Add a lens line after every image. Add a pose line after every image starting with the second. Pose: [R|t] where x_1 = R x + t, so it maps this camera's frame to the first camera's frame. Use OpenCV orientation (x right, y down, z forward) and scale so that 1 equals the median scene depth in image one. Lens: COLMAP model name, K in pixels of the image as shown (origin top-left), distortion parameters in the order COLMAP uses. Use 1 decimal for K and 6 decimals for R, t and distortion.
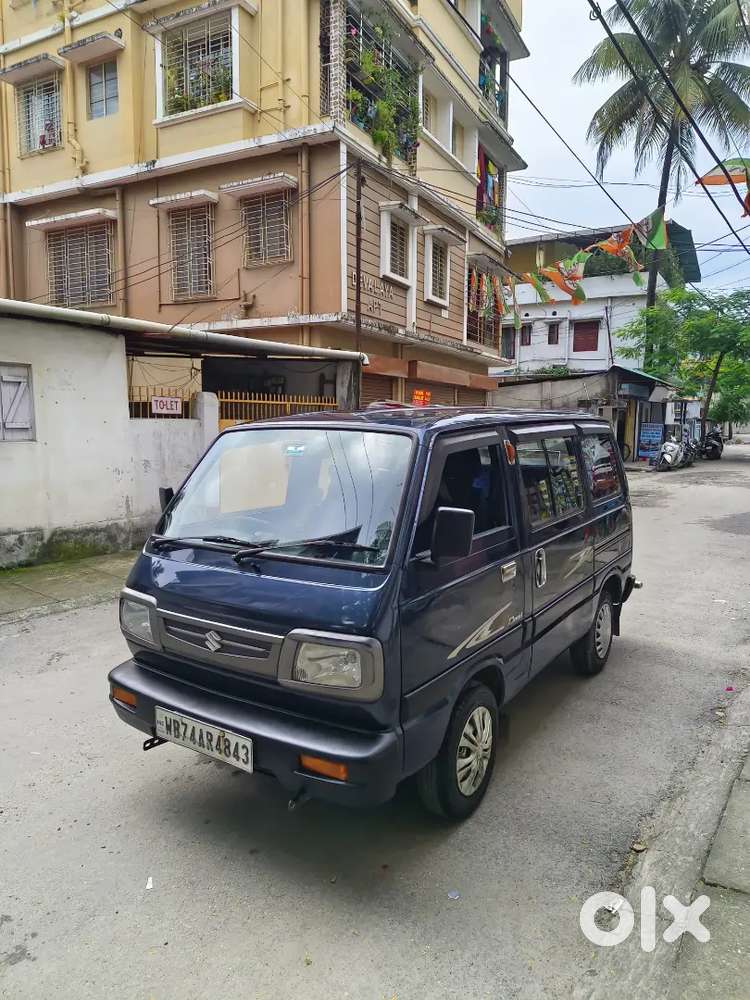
lens RADIAL K [[684.6, 0, 375.8], [0, 684.6, 498.7], [0, 0, 1]] dist [0.039076, -0.037601]
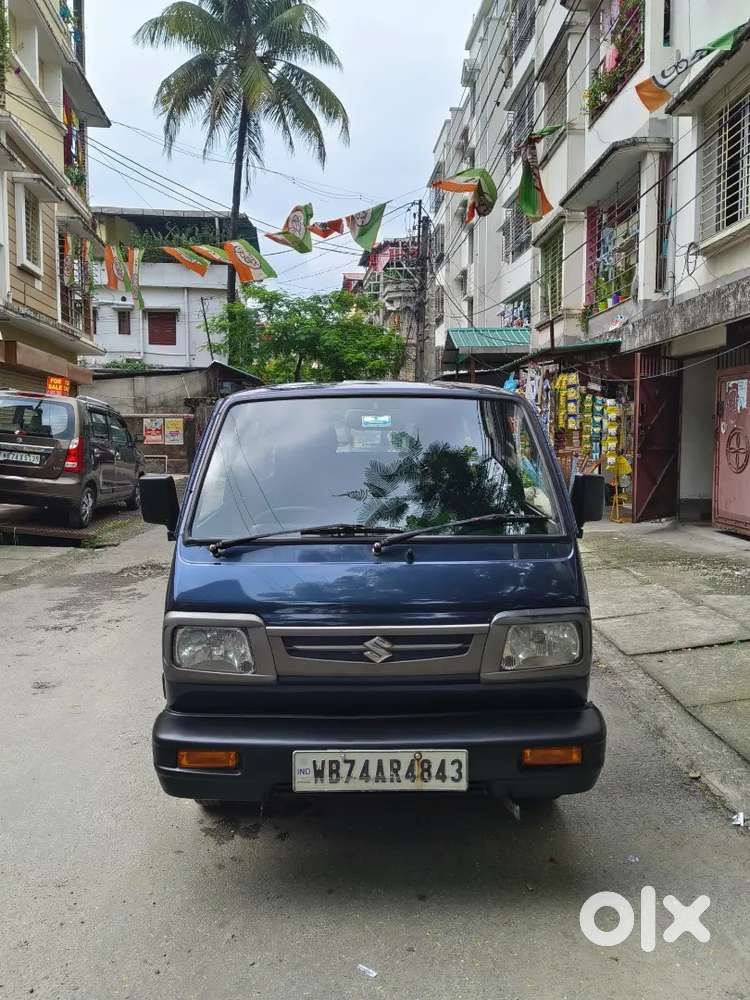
lens RADIAL K [[787.9, 0, 371.9], [0, 787.9, 485.5], [0, 0, 1]] dist [0.053291, -0.044265]
pose [[0.821796, -0.046220, 0.567904, -0.188781], [0.068345, 0.997504, -0.017716, 0.007356], [-0.565668, 0.053372, 0.822904, 0.054954]]
